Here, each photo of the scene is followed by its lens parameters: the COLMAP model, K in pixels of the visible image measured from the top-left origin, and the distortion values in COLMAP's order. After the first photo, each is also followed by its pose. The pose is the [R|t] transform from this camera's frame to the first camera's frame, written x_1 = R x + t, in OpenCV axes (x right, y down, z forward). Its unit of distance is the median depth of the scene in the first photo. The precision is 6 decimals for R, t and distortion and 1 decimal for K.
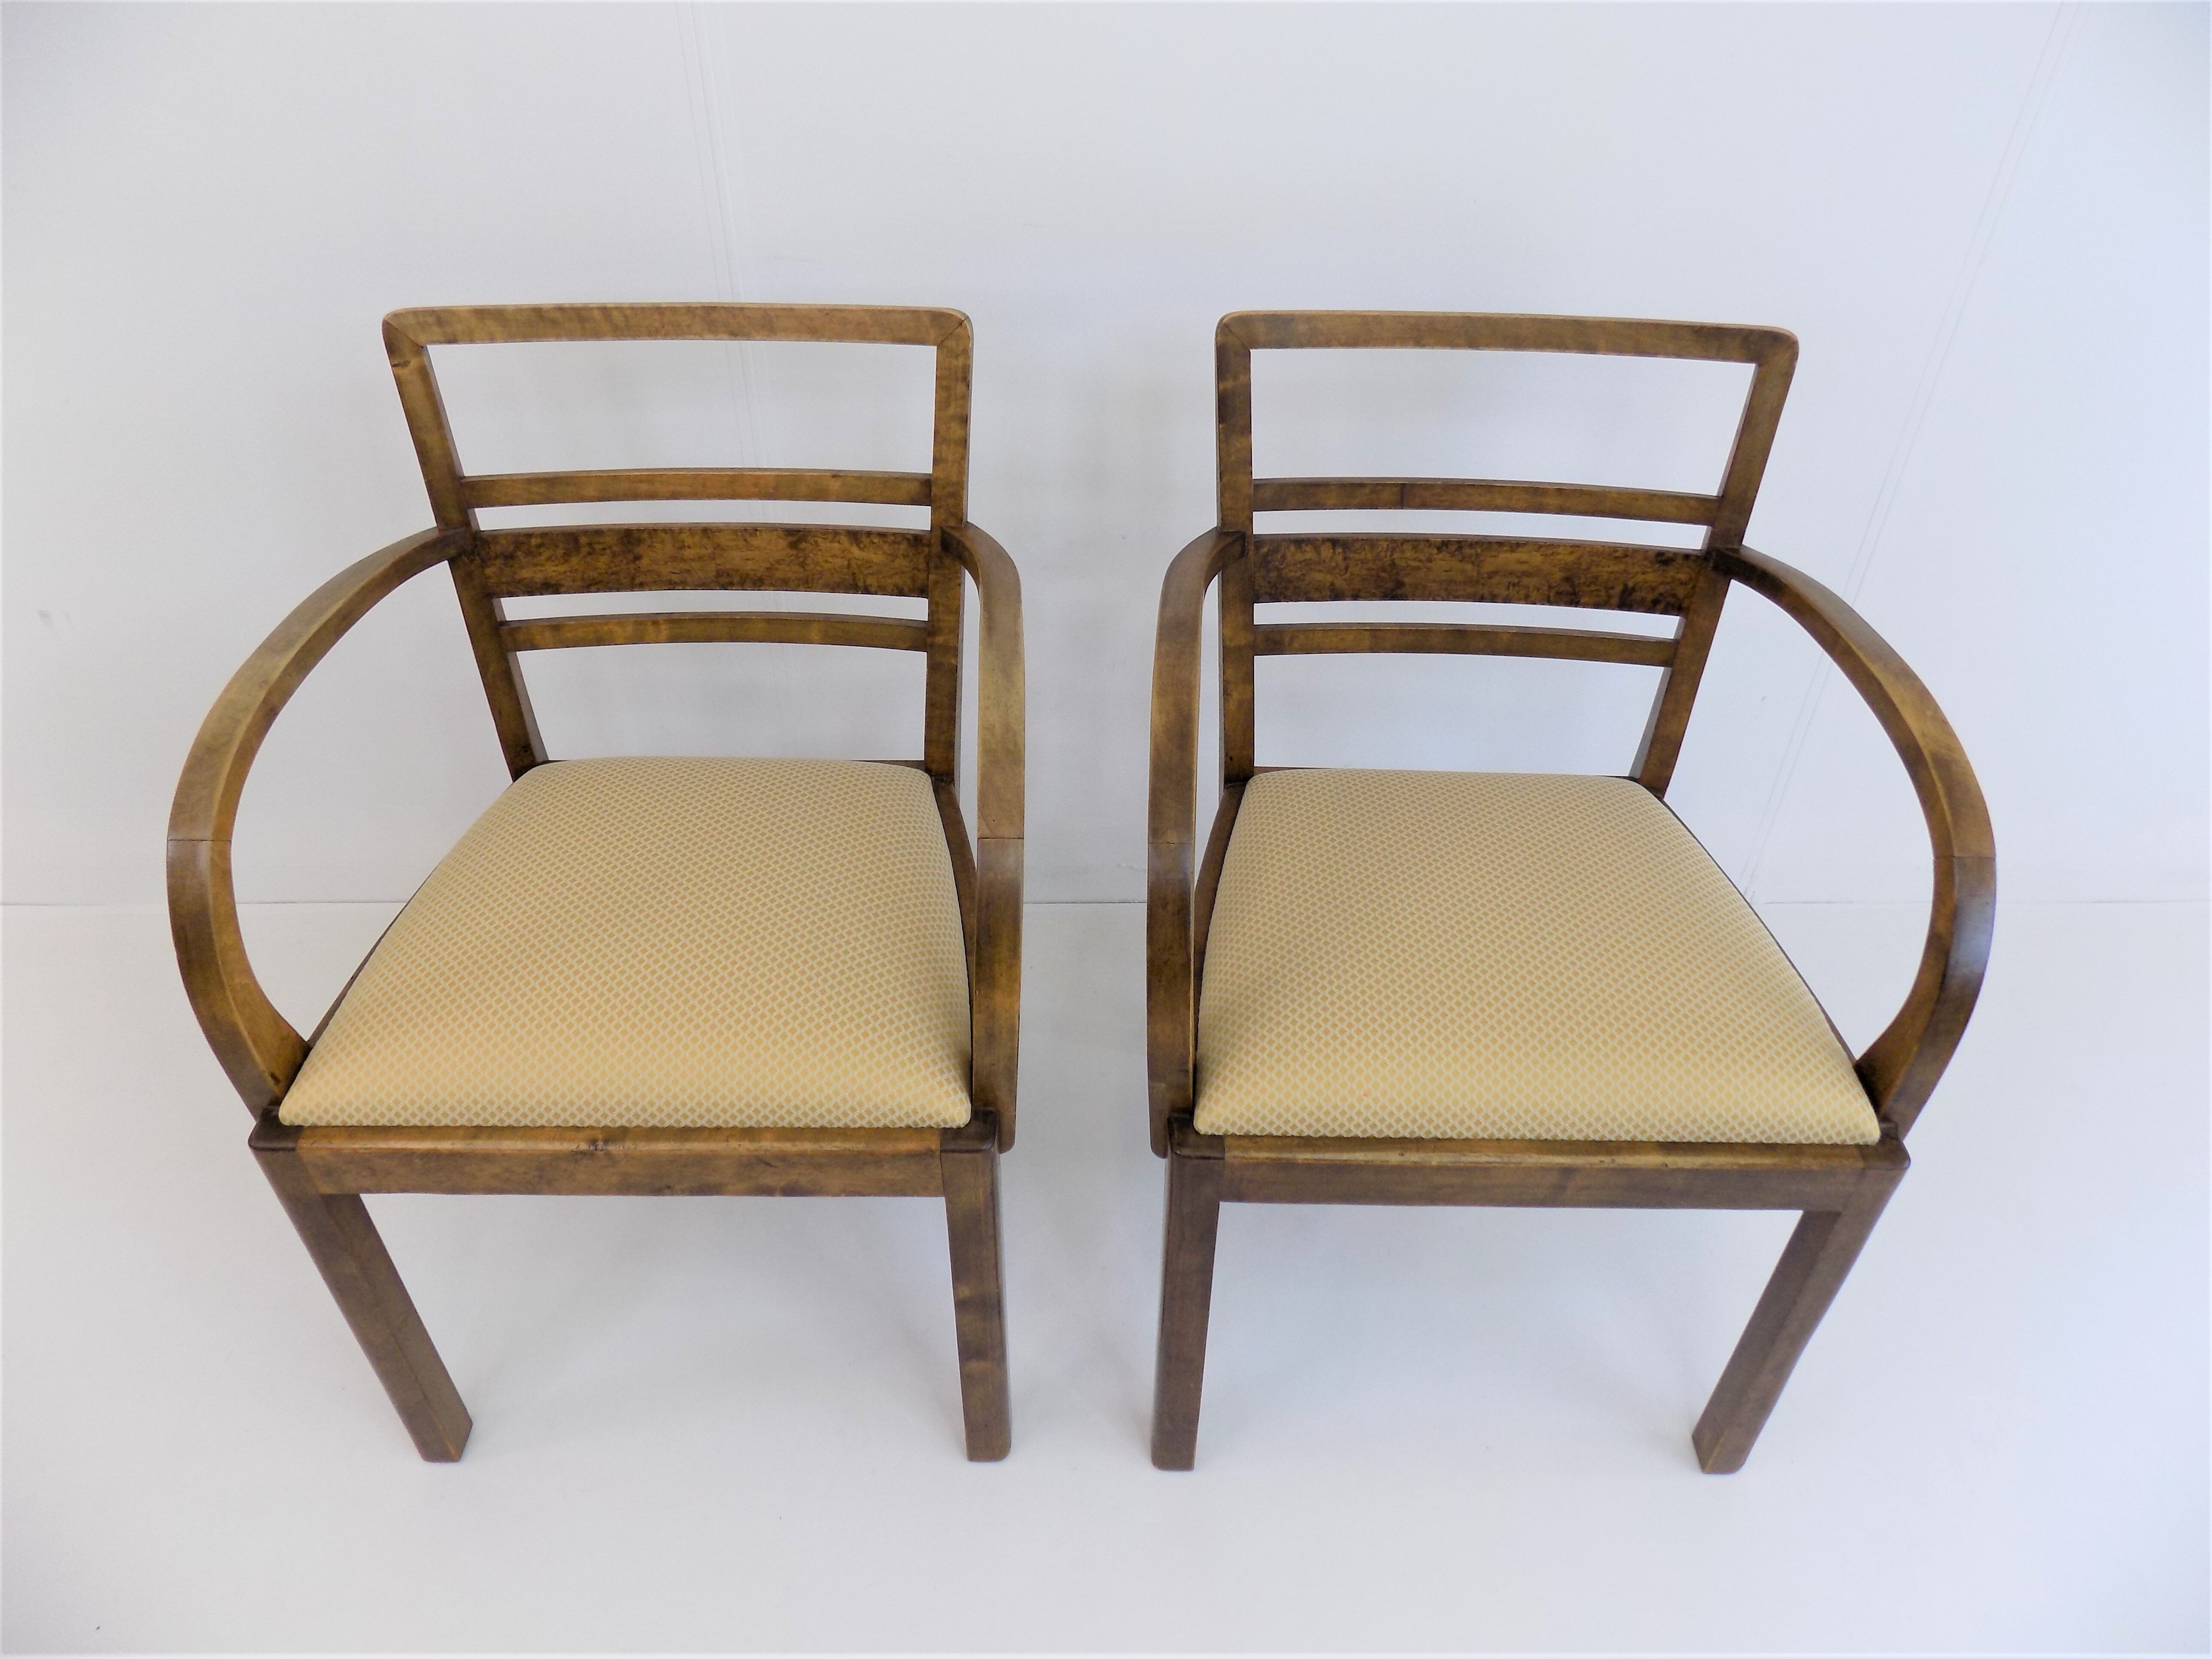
lens RADIAL K [[1487.2, 0, 1117.2], [0, 1487.2, 817.1], [0, 0, 1]] dist [-0.079576, 0.073865]
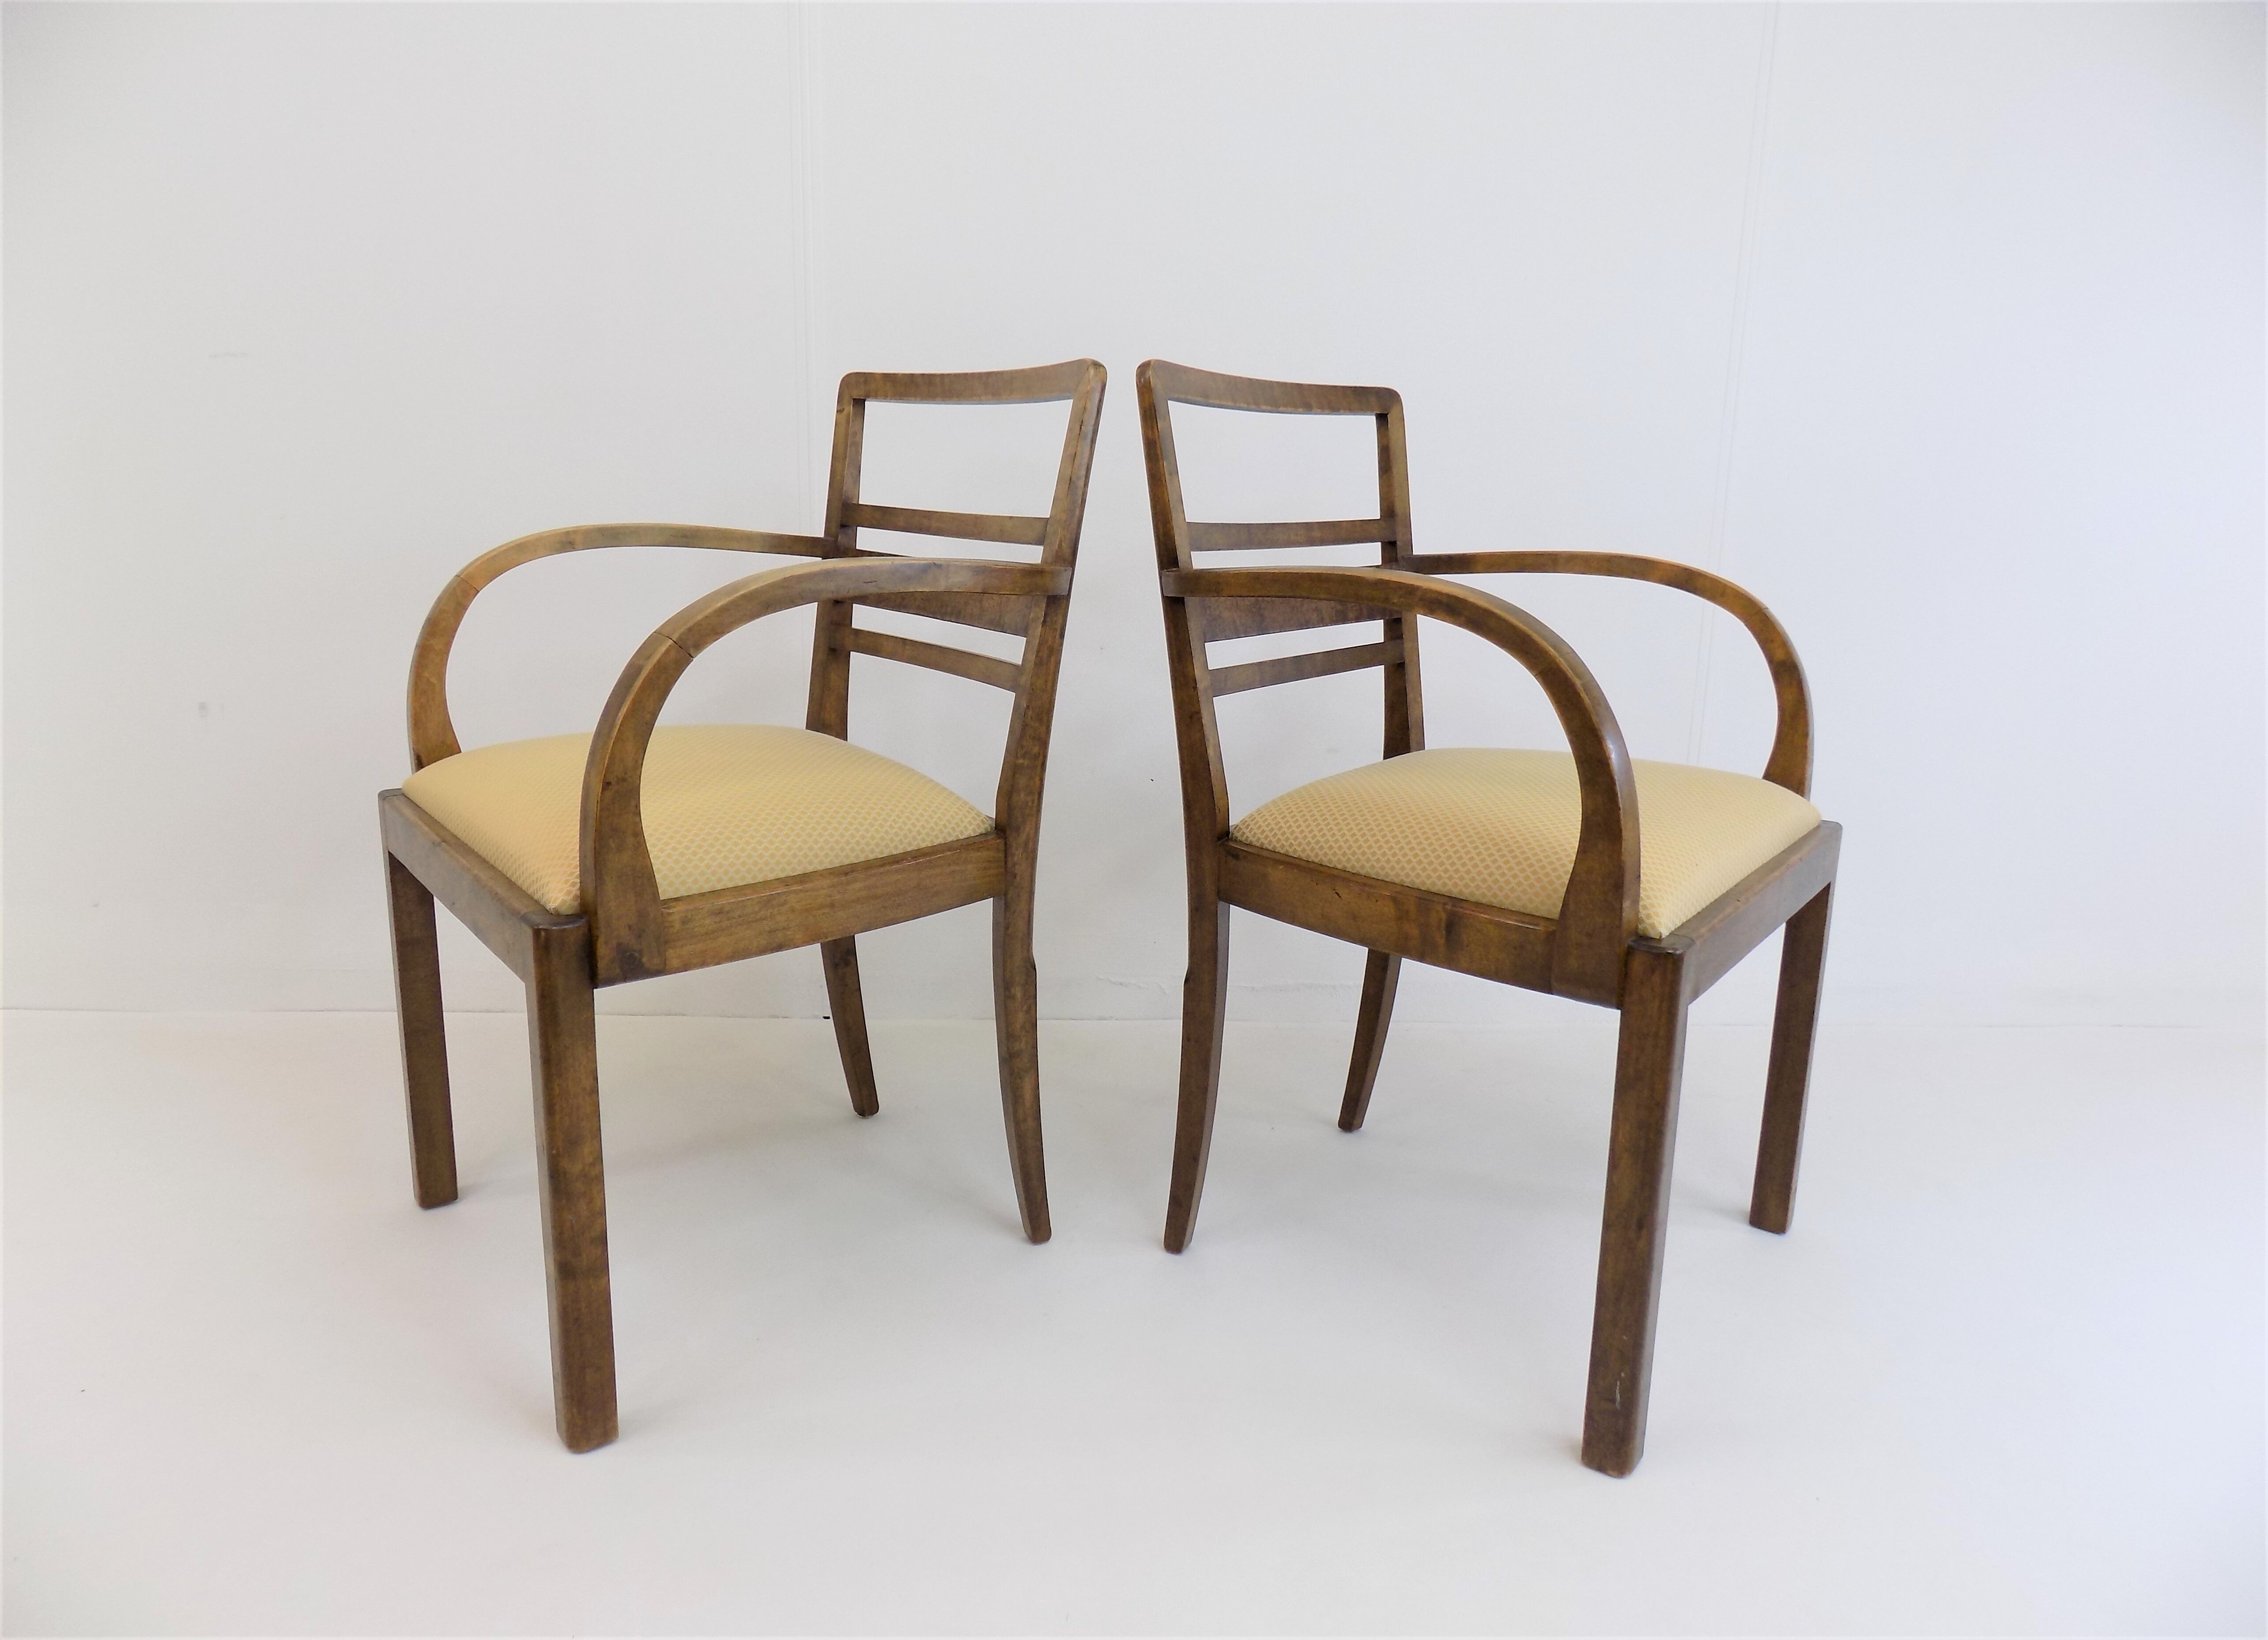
lens RADIAL K [[1539.2, 0, 1149.6], [0, 1539.2, 836.9], [0, 0, 1]] dist [-0.067346, -0.002903]
pose [[0.578154, -0.198928, 0.791306, -0.801464], [0.503972, 0.849773, -0.154593, 0.115460], [-0.641678, 0.488175, 0.591553, 0.467555]]
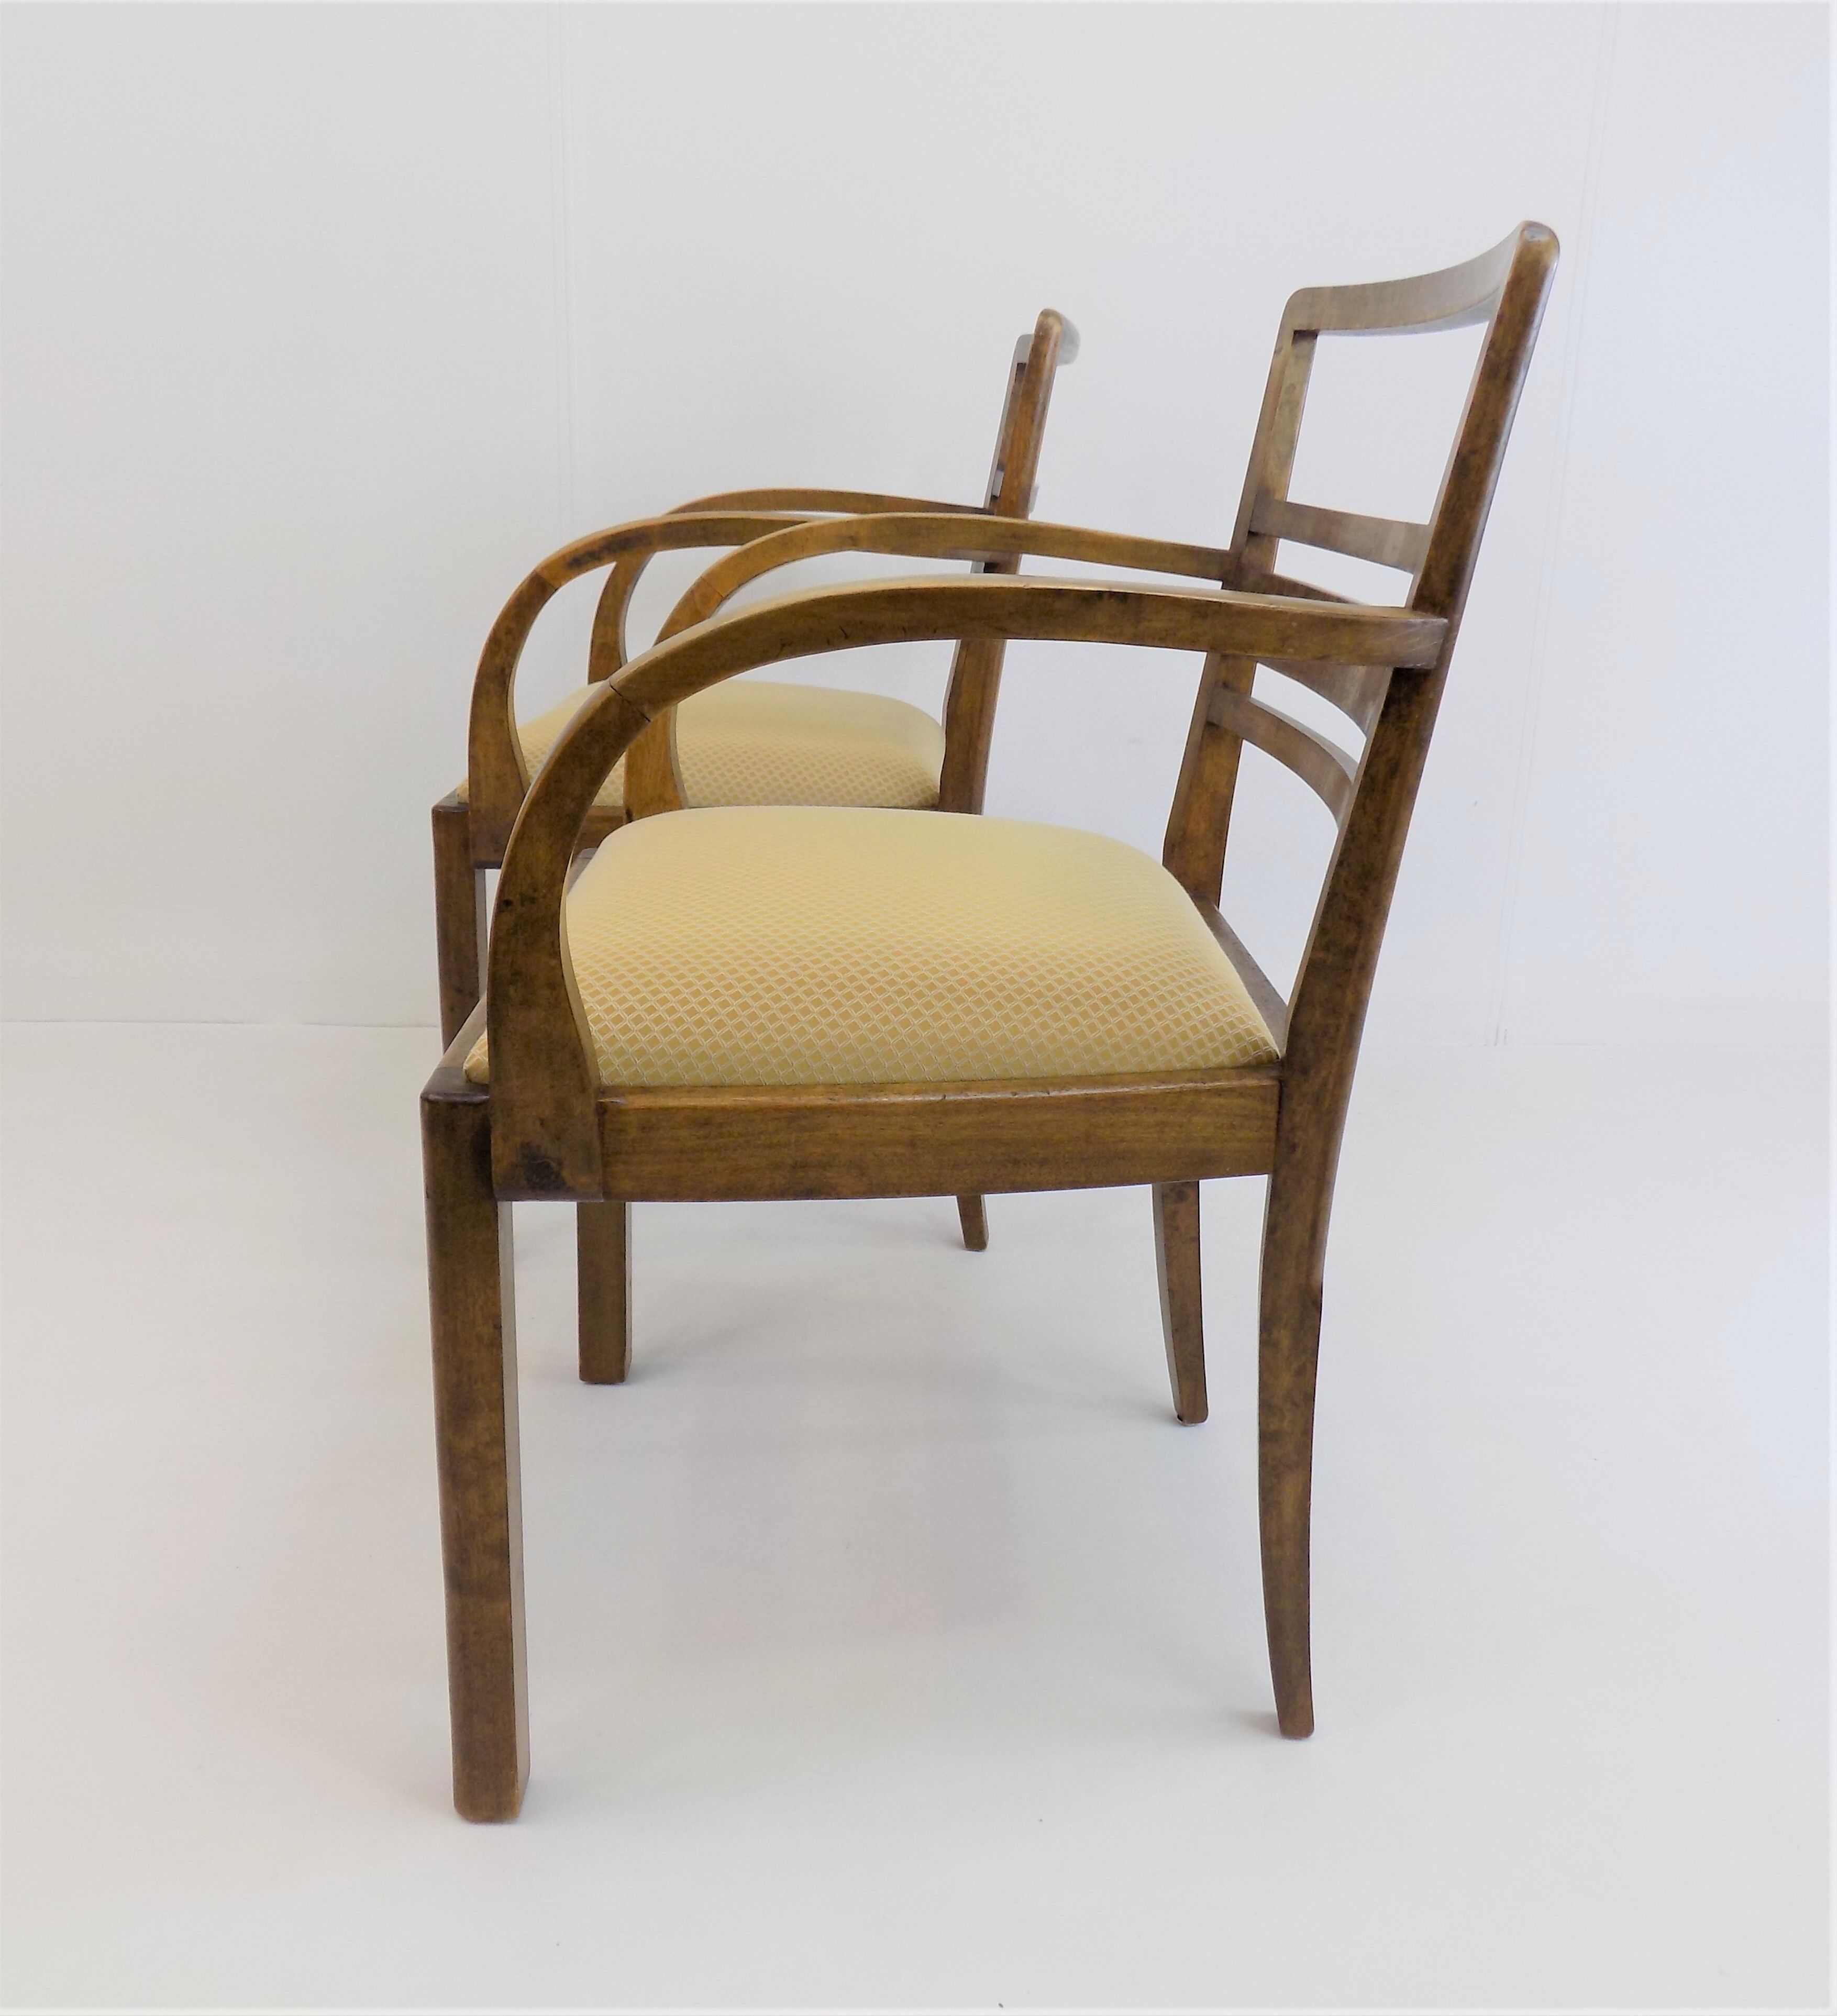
lens RADIAL K [[1839.7, 0, 918.5], [0, 1839.7, 1008.0], [0, 0, 1]] dist [-0.107654, 0.177267]
pose [[0.947788, -0.084168, 0.307593, -0.371524], [0.189527, 0.924385, -0.331048, 0.088767], [-0.256470, 0.372060, 0.892073, 0.535899]]
